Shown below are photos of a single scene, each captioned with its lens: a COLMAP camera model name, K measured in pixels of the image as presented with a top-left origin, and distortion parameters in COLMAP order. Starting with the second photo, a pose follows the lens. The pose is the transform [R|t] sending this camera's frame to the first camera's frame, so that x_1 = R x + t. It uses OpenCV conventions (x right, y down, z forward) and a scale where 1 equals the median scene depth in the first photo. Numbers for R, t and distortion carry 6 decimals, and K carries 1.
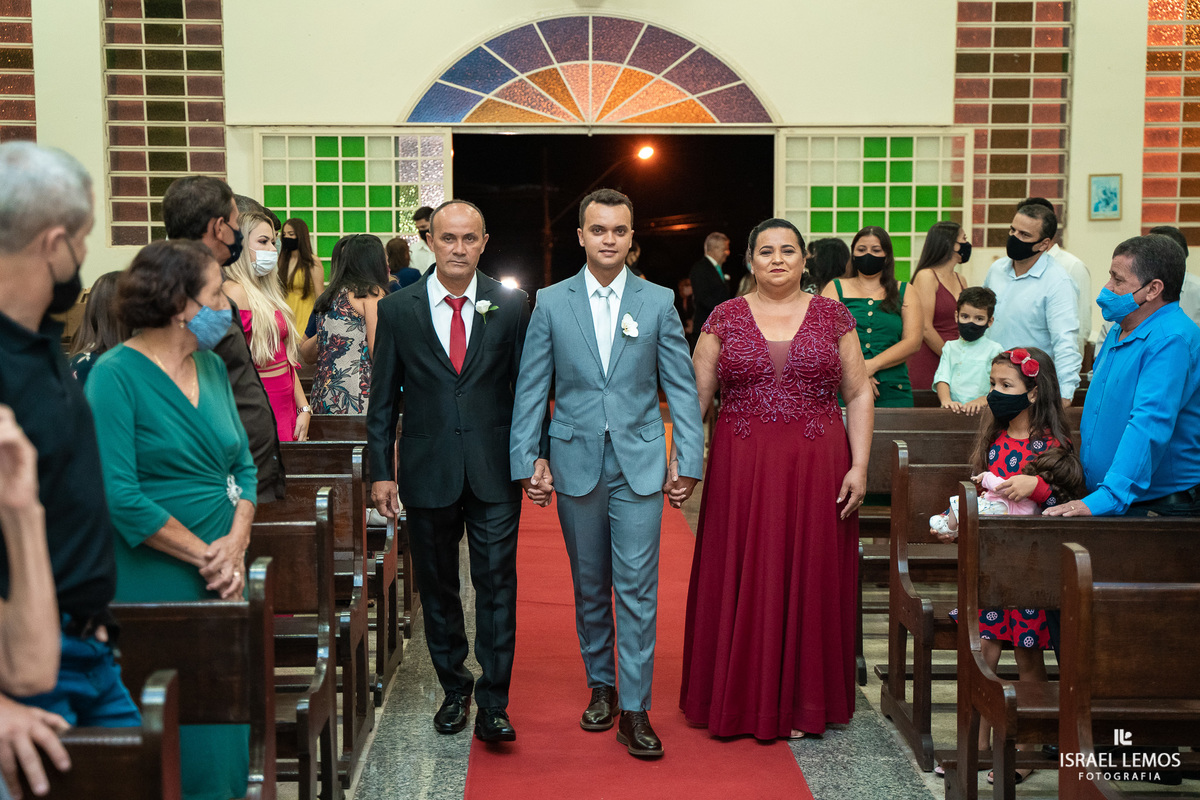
lens RADIAL K [[1829.0, 0, 587.5], [0, 1829.0, 394.3], [0, 0, 1]] dist [0.090401, 0.000000]
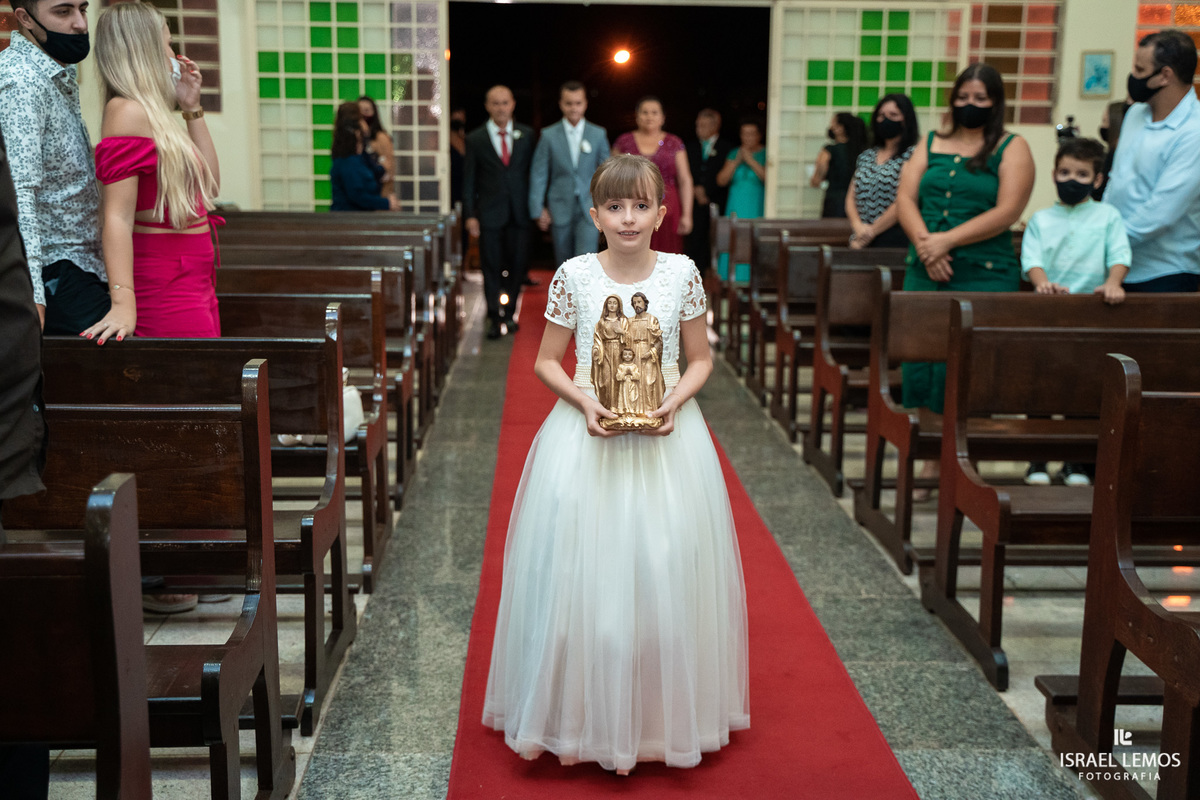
lens RADIAL K [[1496.0, 0, 600.9], [0, 1496.0, 395.9], [0, 0, 1]] dist [0.034244, 0.000000]
pose [[0.999705, 0.008568, 0.022707, -0.007458], [-0.010535, 0.996066, 0.087983, -0.001540], [-0.021864, -0.088196, 0.995863, 0.172853]]
